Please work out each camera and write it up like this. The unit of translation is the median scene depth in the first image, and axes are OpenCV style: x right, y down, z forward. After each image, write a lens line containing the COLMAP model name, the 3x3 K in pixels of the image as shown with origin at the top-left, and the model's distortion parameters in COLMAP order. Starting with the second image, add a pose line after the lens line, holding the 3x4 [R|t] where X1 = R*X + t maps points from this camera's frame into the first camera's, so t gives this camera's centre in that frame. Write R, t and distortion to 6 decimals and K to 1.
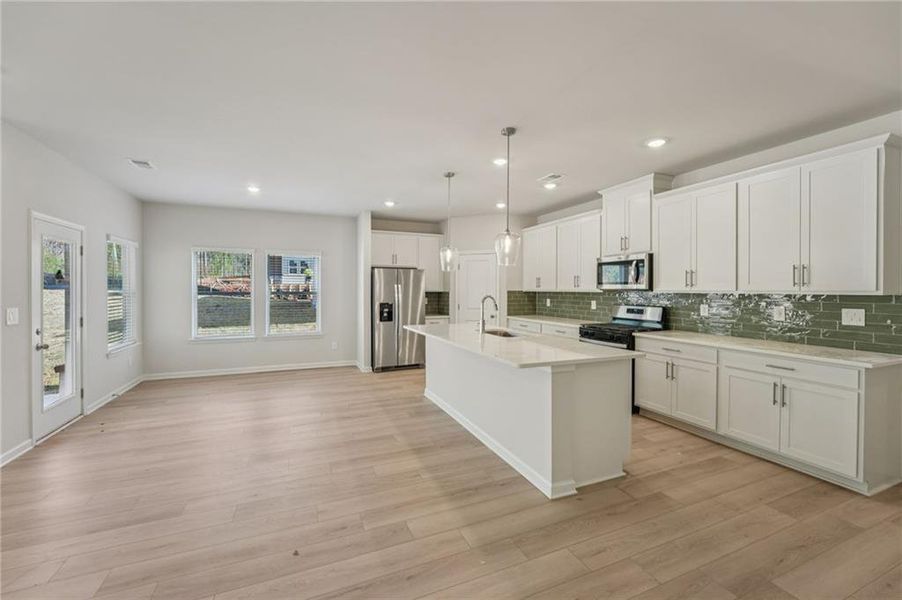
lens RADIAL K [[371.8, 0, 448.5], [0, 371.8, 293.7], [0, 0, 1]] dist [-0.012425, 0.001905]
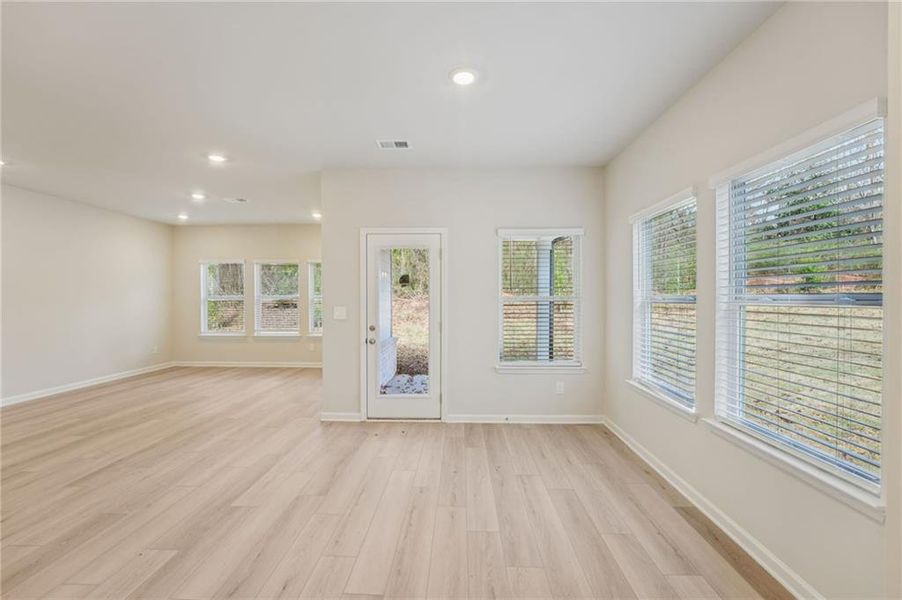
lens RADIAL K [[371.8, 0, 454.4], [0, 371.8, 298.0], [0, 0, 1]] dist [-0.012425, 0.001905]
pose [[-0.417294, -0.002544, -0.908768, -0.099883], [-0.010406, 0.999944, 0.001979, 0.000086], [0.908712, 0.010282, -0.417297, 1.376169]]
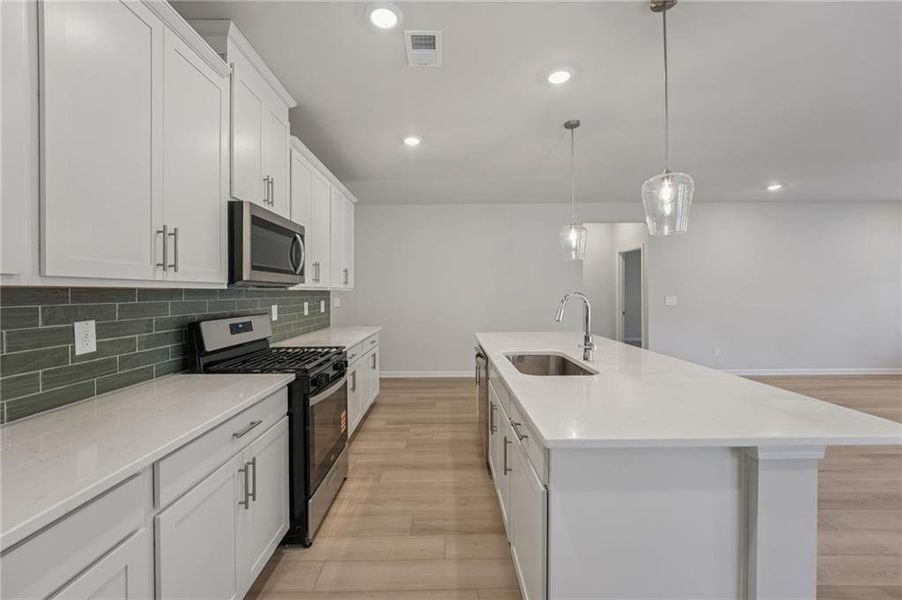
lens RADIAL K [[371.8, 0, 444.3], [0, 371.8, 297.8], [0, 0, 1]] dist [-0.012425, 0.001905]
pose [[-0.920851, -0.006976, 0.389851, 0.068986], [0.004925, 0.999552, 0.029518, -0.005768], [-0.389882, 0.029102, -0.920405, 1.484798]]
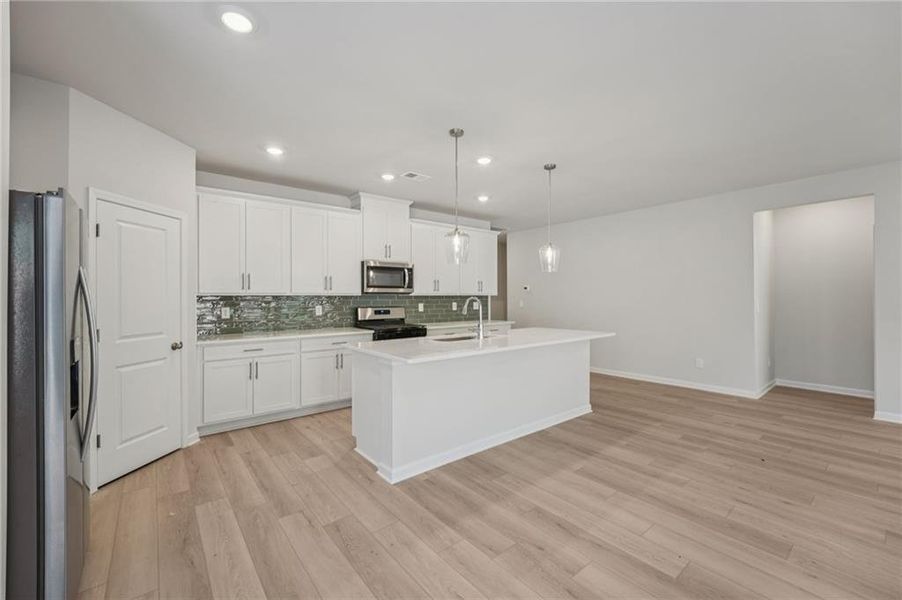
lens RADIAL K [[371.8, 0, 450.7], [0, 371.8, 300.1], [0, 0, 1]] dist [-0.012425, 0.001905]
pose [[-0.280664, -0.010109, 0.959753, -0.698958], [0.013104, 0.999811, 0.014363, -0.003126], [-0.959717, 0.016608, -0.280478, 1.228964]]
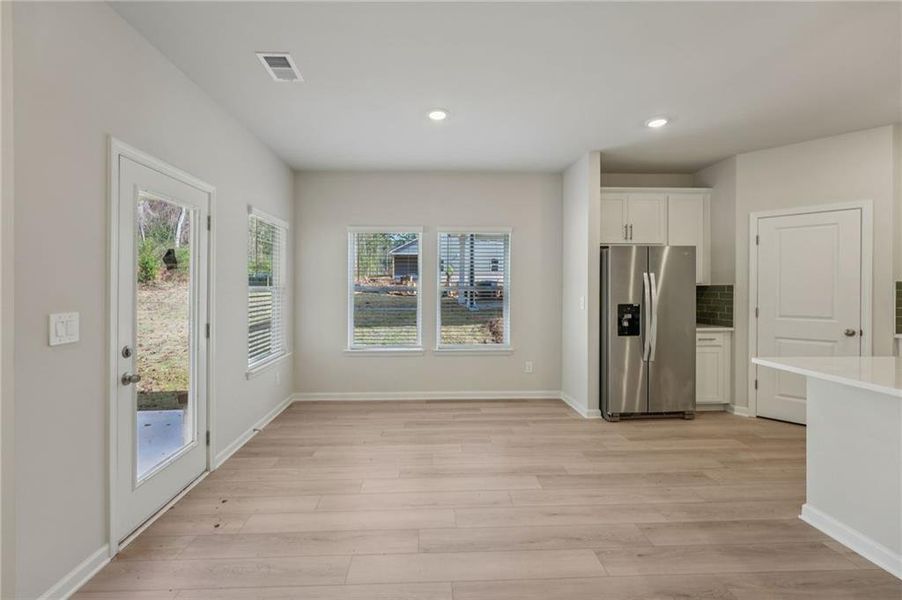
lens RADIAL K [[371.8, 0, 430.3], [0, 371.8, 284.6], [0, 0, 1]] dist [-0.012425, 0.001905]
pose [[0.928396, -0.007019, -0.371526, -0.355676], [0.000153, 0.999829, -0.018507, 0.006567], [0.371592, 0.017125, 0.928238, 0.498673]]
